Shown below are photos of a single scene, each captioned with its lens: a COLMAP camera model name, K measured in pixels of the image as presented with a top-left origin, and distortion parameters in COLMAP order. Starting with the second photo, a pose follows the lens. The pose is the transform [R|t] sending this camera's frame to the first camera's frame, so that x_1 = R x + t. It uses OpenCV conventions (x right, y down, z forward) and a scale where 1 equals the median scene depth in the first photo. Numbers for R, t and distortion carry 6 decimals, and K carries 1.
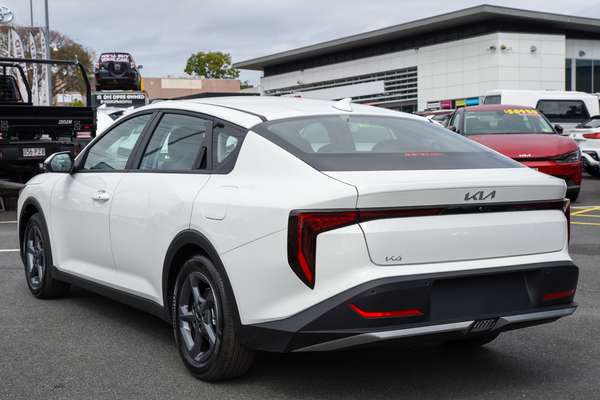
lens RADIAL K [[895.6, 0, 299.8], [0, 895.6, 198.8], [0, 0, 1]] dist [-0.049446, 0.000000]
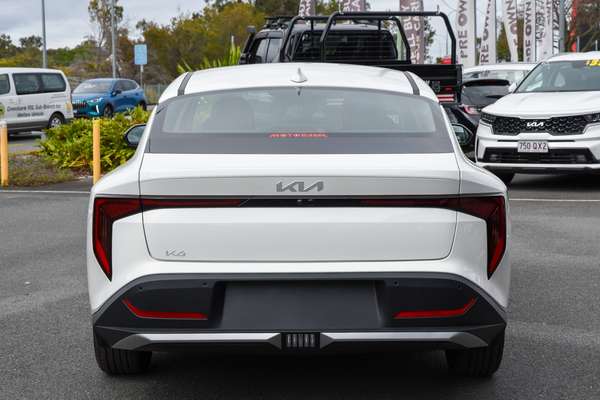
lens RADIAL K [[1023.2, 0, 300.0], [0, 1023.2, 201.8], [0, 0, 1]] dist [0.176189, 0.000000]
pose [[0.896849, 0.047328, -0.439797, 0.630444], [-0.033107, 0.998653, 0.039956, -0.028017], [0.441095, -0.021274, 0.897208, 0.132966]]
